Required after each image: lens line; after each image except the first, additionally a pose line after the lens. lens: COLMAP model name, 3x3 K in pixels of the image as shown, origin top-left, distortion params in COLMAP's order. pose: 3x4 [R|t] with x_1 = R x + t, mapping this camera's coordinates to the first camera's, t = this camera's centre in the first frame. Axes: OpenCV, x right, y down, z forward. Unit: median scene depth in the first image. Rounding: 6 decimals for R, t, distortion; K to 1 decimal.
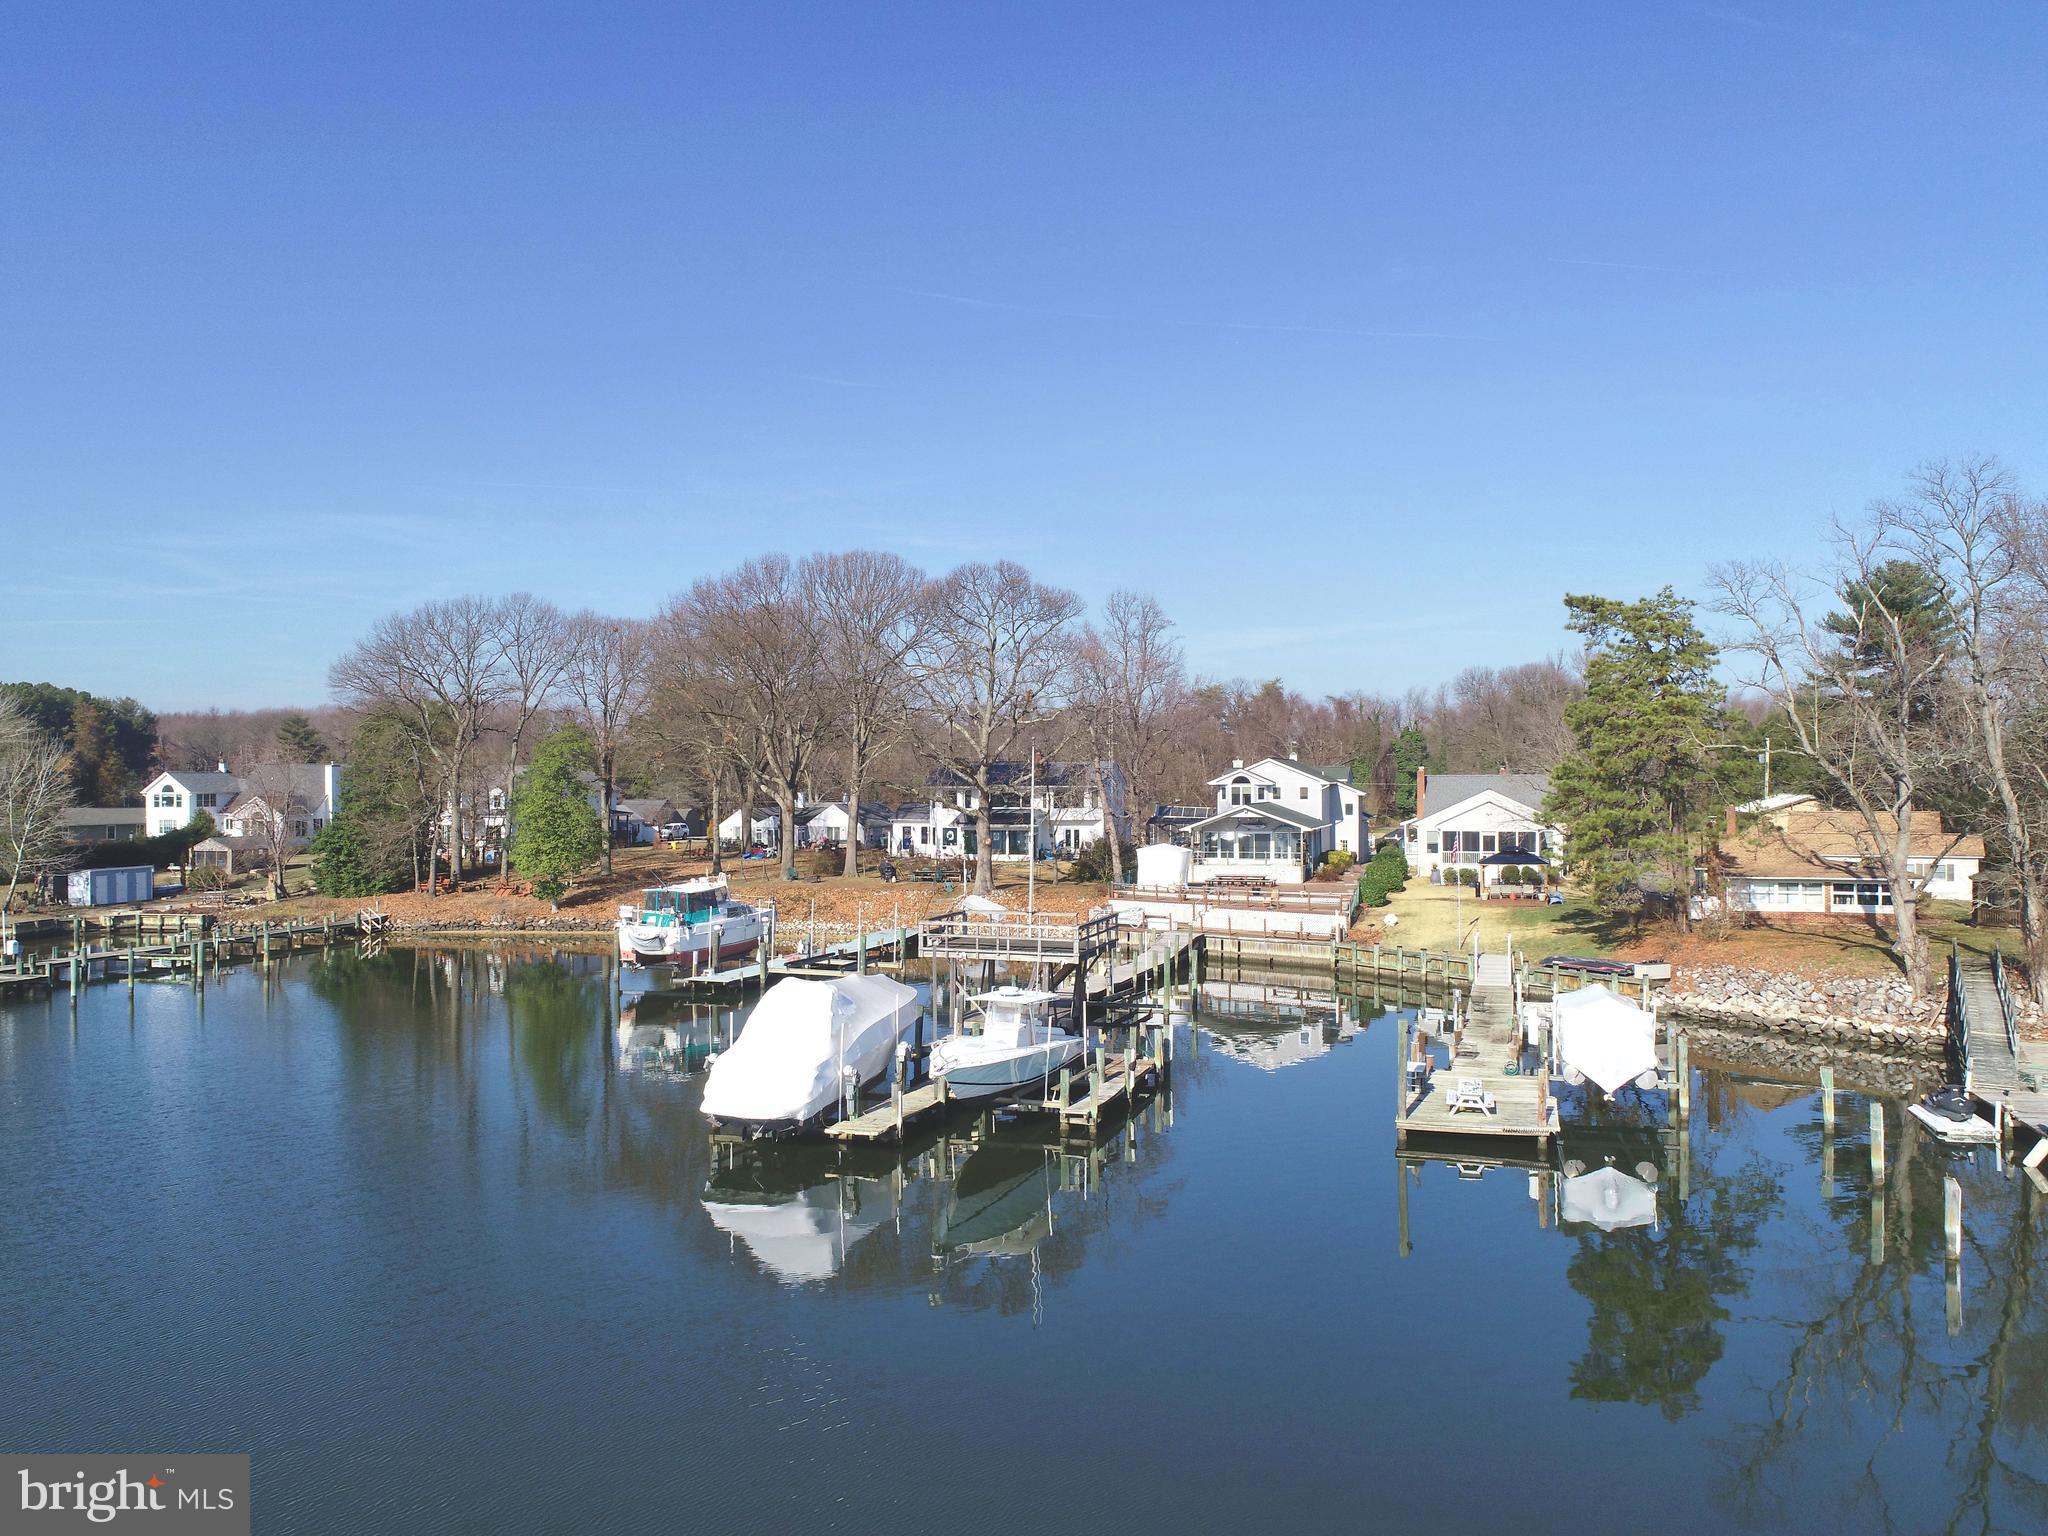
lens RADIAL K [[1537.3, 0, 1024.0], [0, 1537.3, 768.0], [0, 0, 1]] dist [0.003654, -0.012379]
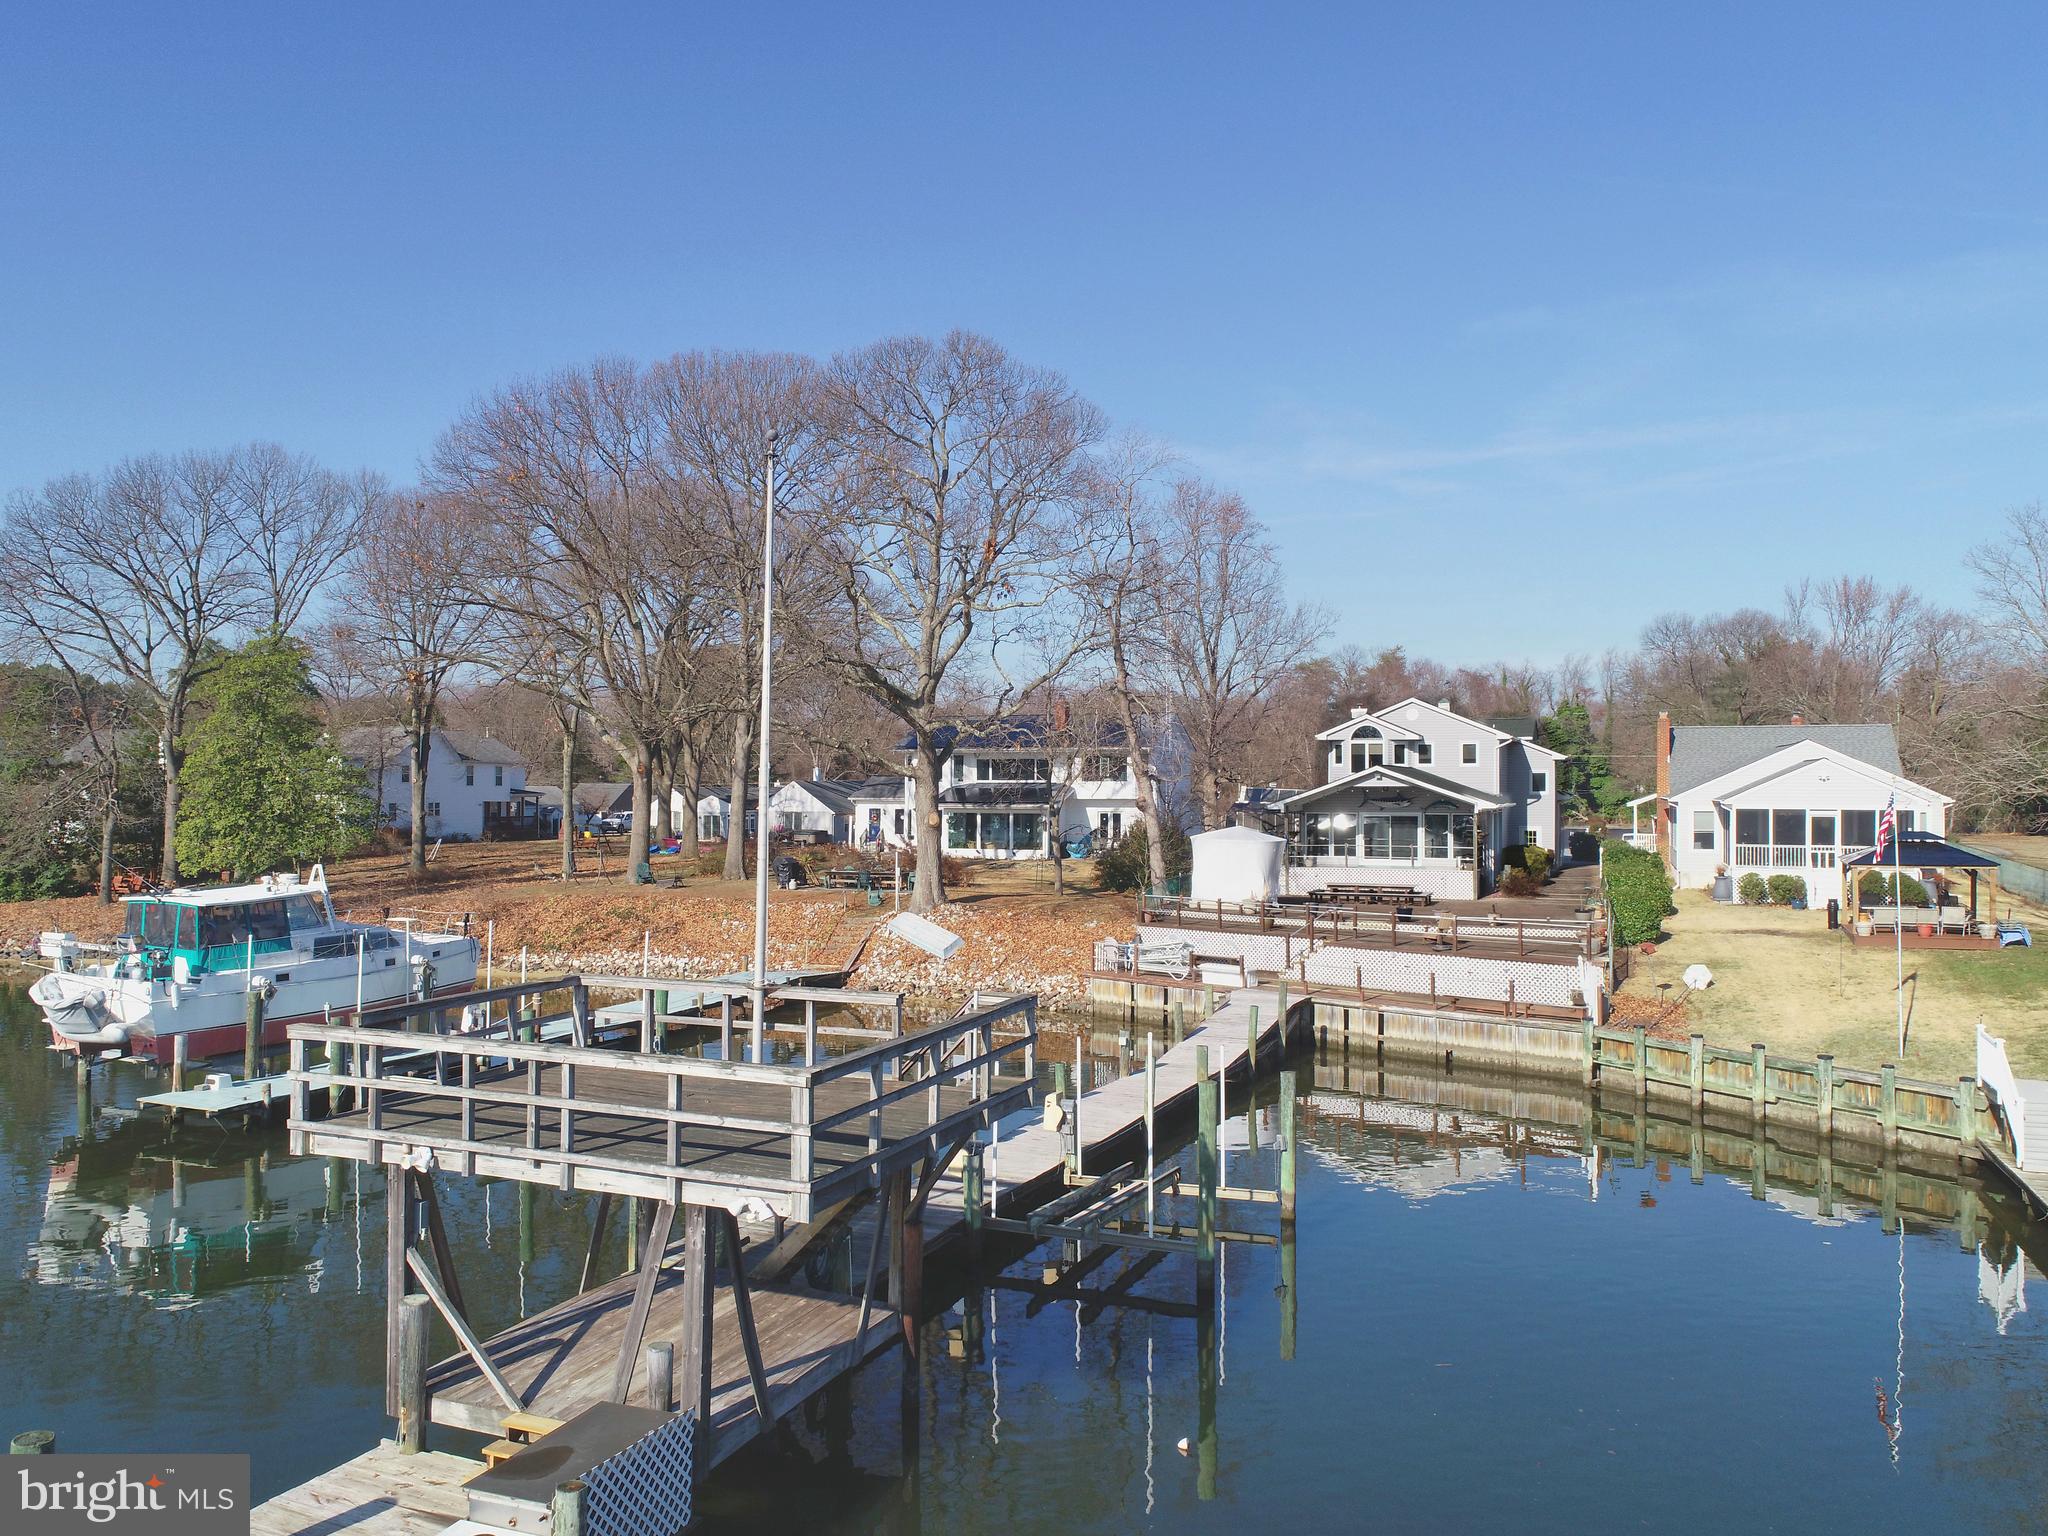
lens RADIAL K [[1537.3, 0, 1024.0], [0, 1537.3, 768.0], [0, 0, 1]] dist [0.003654, -0.012379]
pose [[0.997877, 0.005977, -0.064848, 0.048869], [-0.006313, 0.999968, -0.004969, 0.031234], [0.064816, 0.005368, 0.997883, 0.430026]]
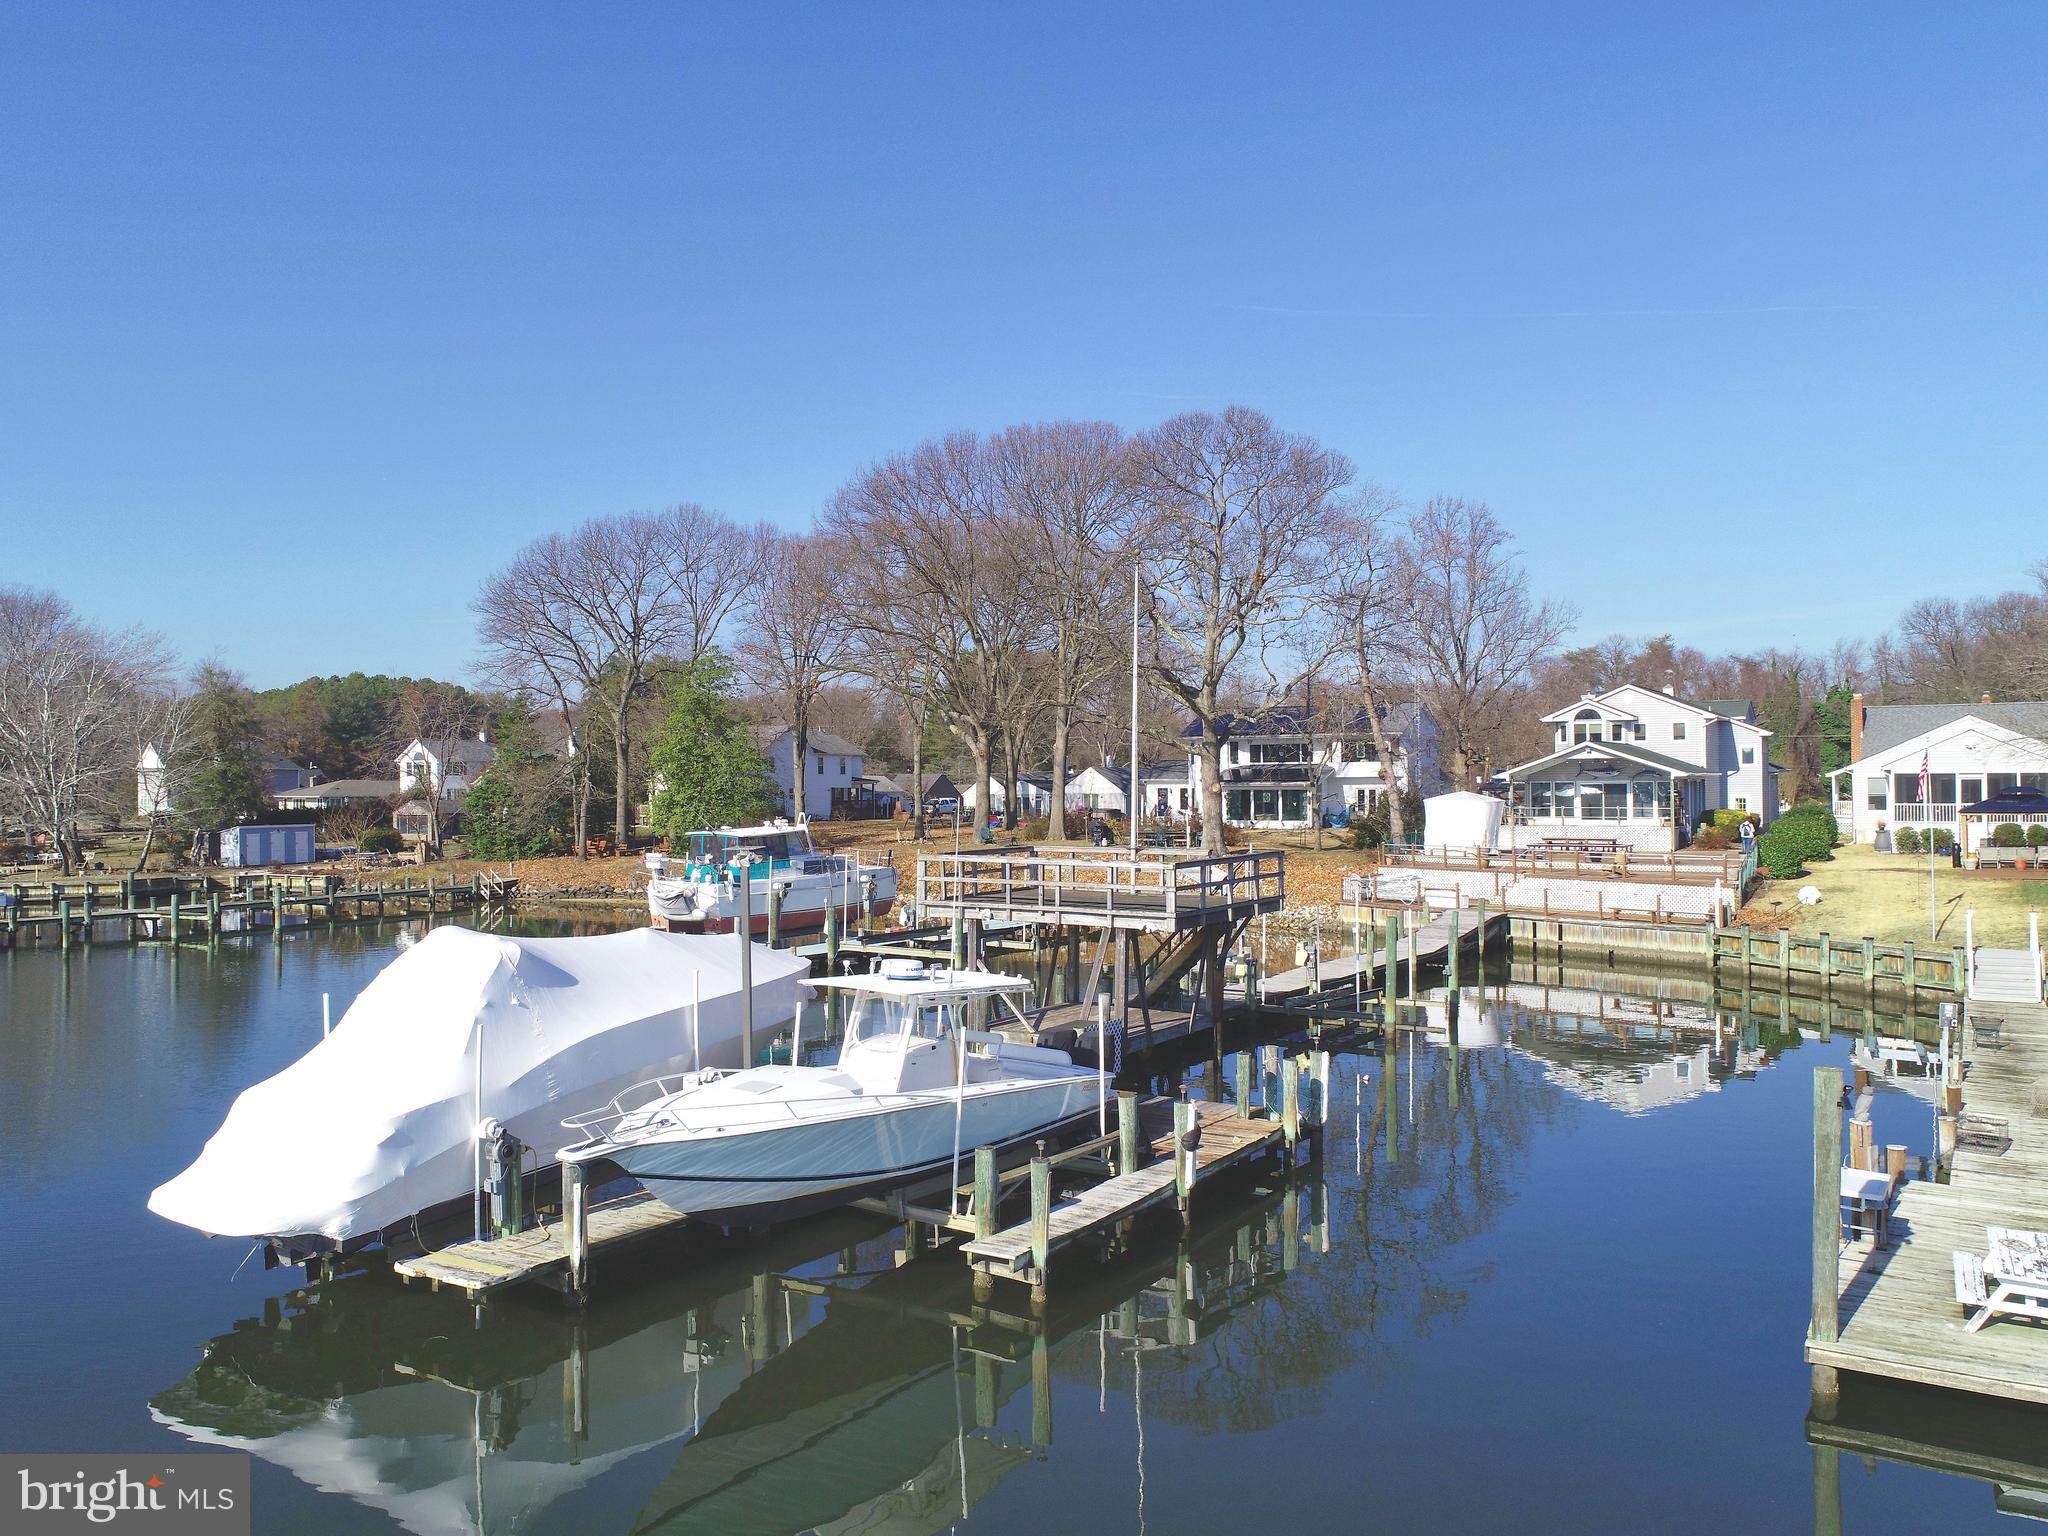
lens RADIAL K [[1537.3, 0, 1024.0], [0, 1537.3, 768.0], [0, 0, 1]] dist [0.003654, -0.012379]
pose [[0.970908, -0.003641, -0.239427, 0.064949], [0.003061, 0.999991, -0.002797, 0.040308], [0.239435, 0.001983, 0.970910, 0.261891]]
